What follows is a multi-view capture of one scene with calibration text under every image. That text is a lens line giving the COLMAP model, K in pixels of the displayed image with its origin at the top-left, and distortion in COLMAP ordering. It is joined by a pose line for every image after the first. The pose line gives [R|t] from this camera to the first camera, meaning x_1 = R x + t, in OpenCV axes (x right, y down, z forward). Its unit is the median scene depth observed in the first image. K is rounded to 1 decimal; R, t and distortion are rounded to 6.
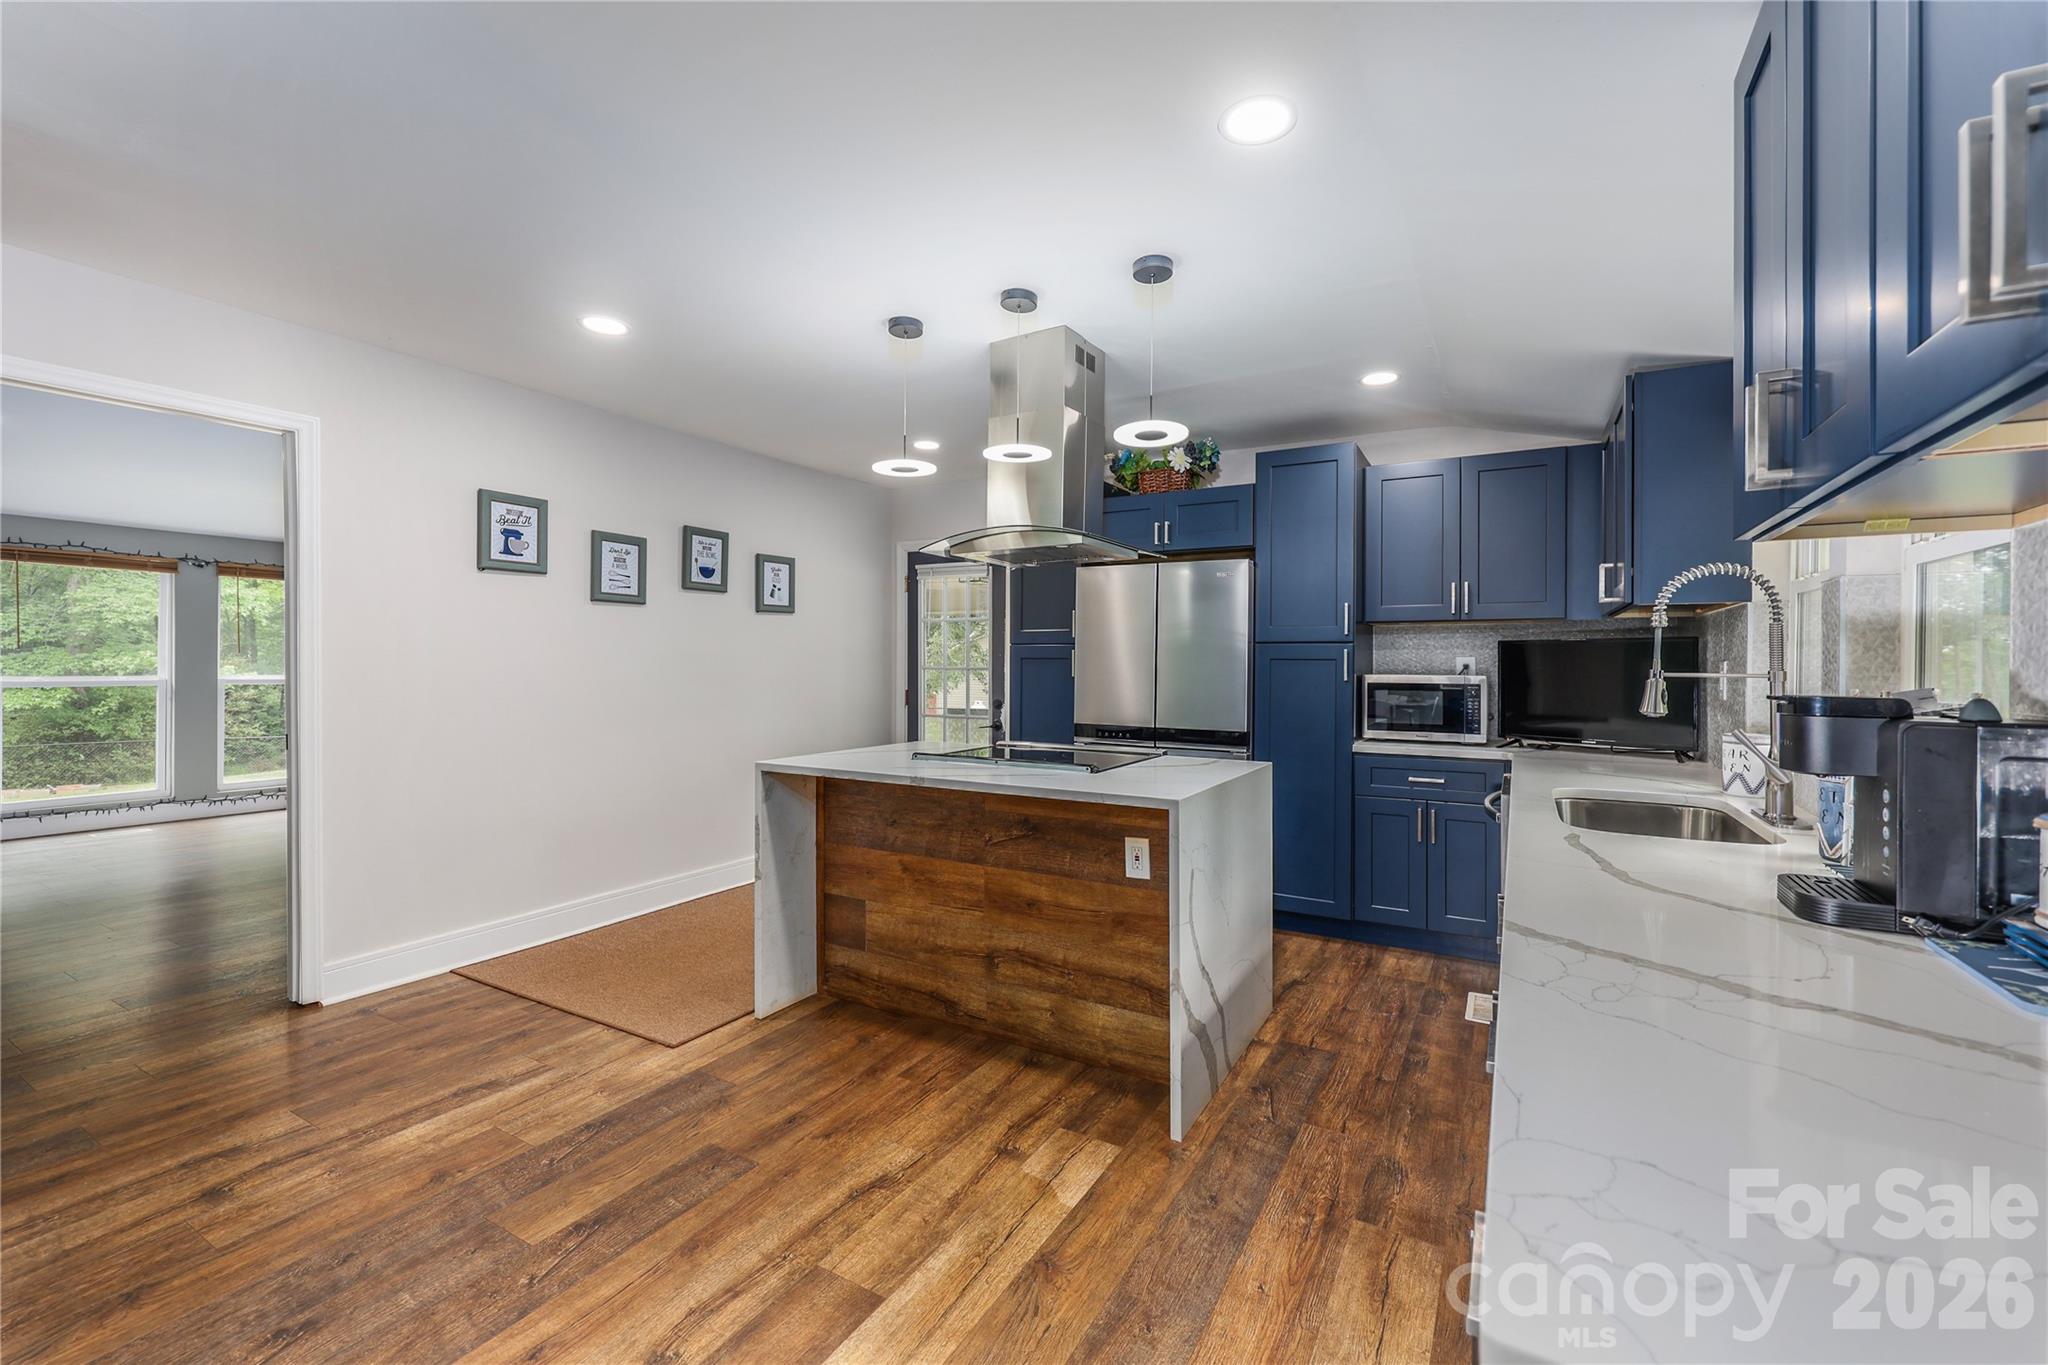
lens RADIAL K [[844.3, 0, 1015.3], [0, 844.3, 663.7], [0, 0, 1]] dist [0.002725, -0.000187]
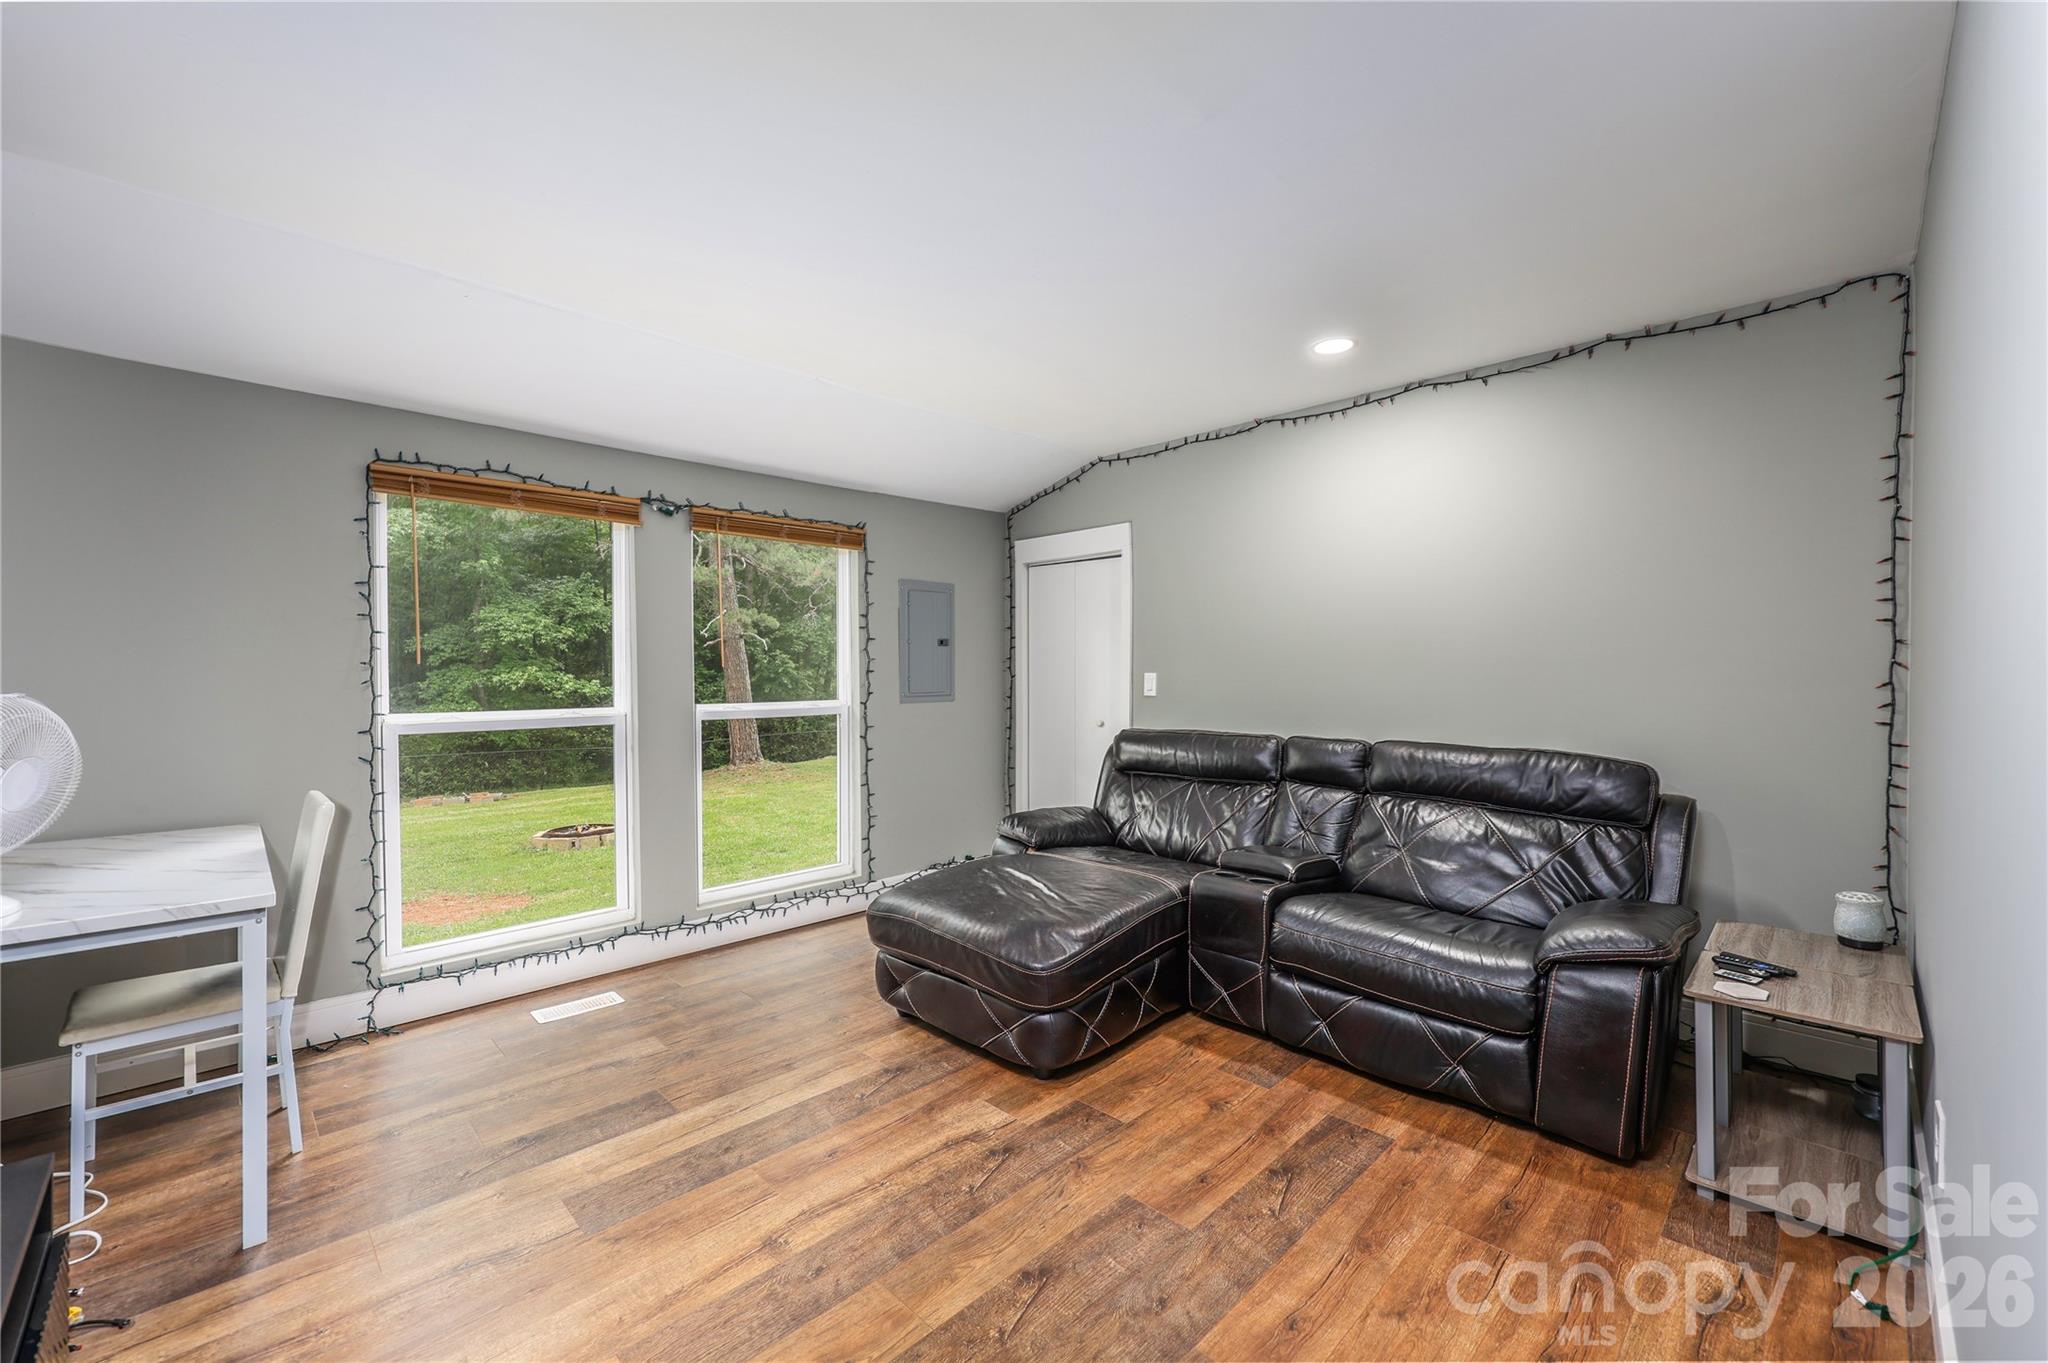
lens RADIAL K [[844.3, 0, 1001.3], [0, 844.3, 676.5], [0, 0, 1]] dist [0.002725, -0.000187]
pose [[0.960394, -0.015602, -0.278208, -0.563576], [0.019309, 0.999757, 0.010589, -0.007871], [0.277975, -0.015542, 0.960462, 0.491981]]
